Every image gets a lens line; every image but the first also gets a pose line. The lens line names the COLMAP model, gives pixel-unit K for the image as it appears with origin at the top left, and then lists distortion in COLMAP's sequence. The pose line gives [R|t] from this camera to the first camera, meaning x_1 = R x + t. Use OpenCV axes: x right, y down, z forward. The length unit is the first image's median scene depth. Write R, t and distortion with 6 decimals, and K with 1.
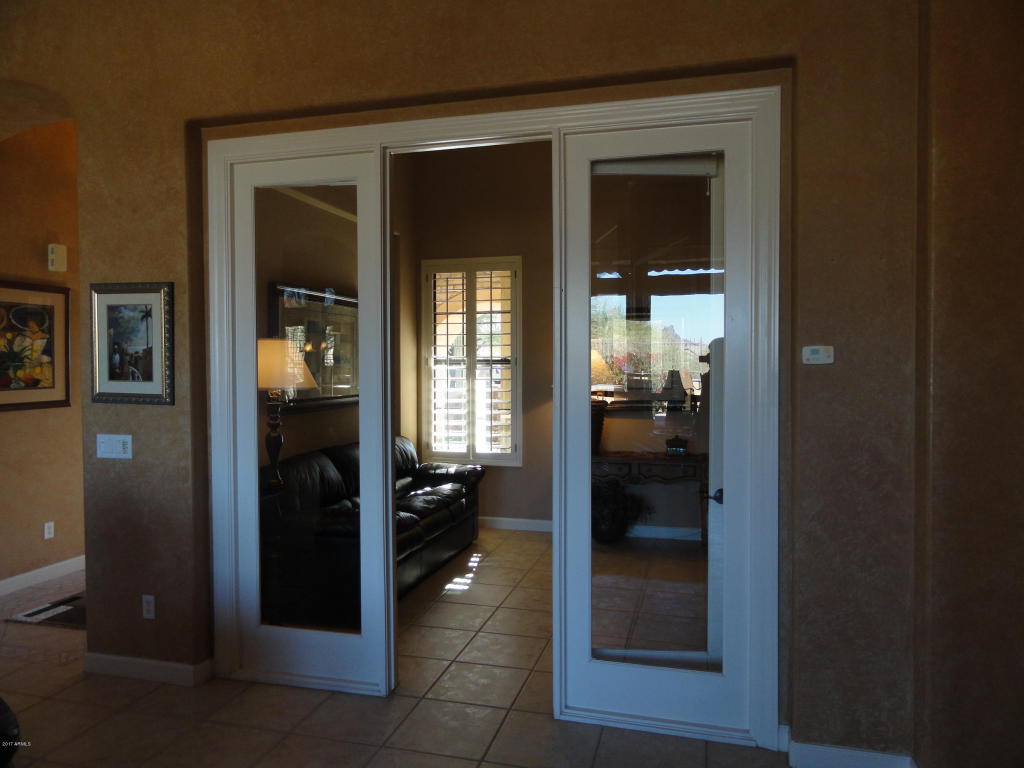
lens RADIAL K [[715.5, 0, 512.0], [0, 715.5, 384.0], [0, 0, 1]] dist [0.003461, 0.003157]
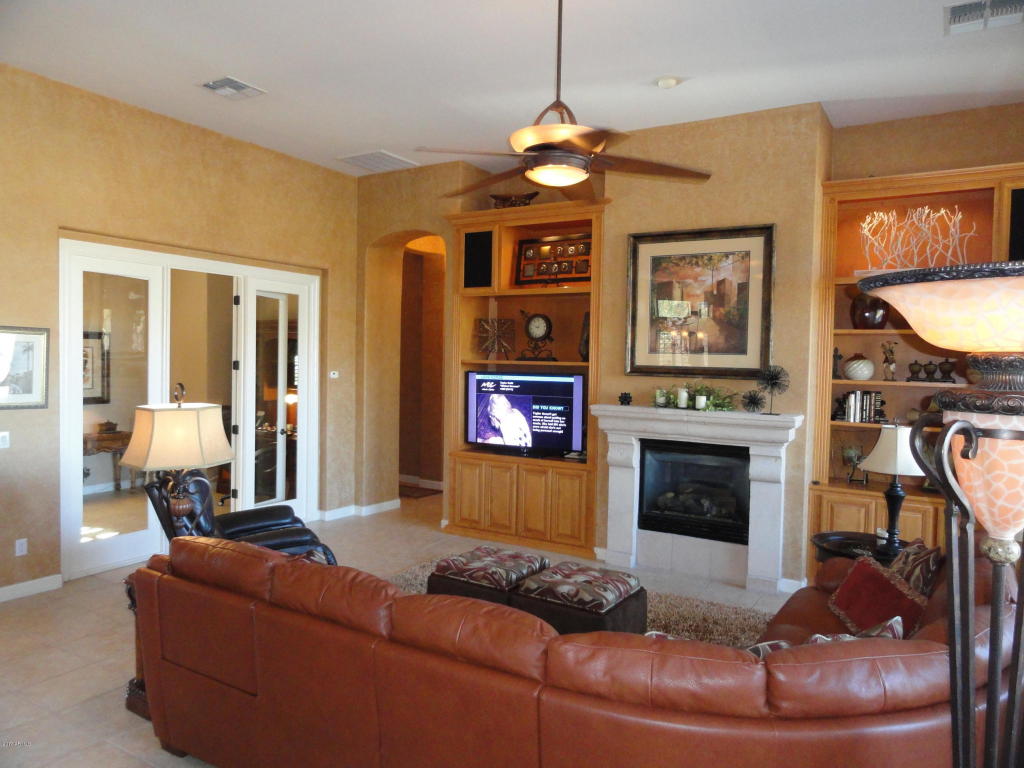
lens RADIAL K [[715.5, 0, 512.0], [0, 715.5, 384.0], [0, 0, 1]] dist [0.003461, 0.003157]
pose [[0.286757, -0.023880, 0.957706, -1.649790], [0.008919, 0.999713, 0.022257, -0.048120], [-0.957962, 0.002160, 0.286888, -0.391862]]
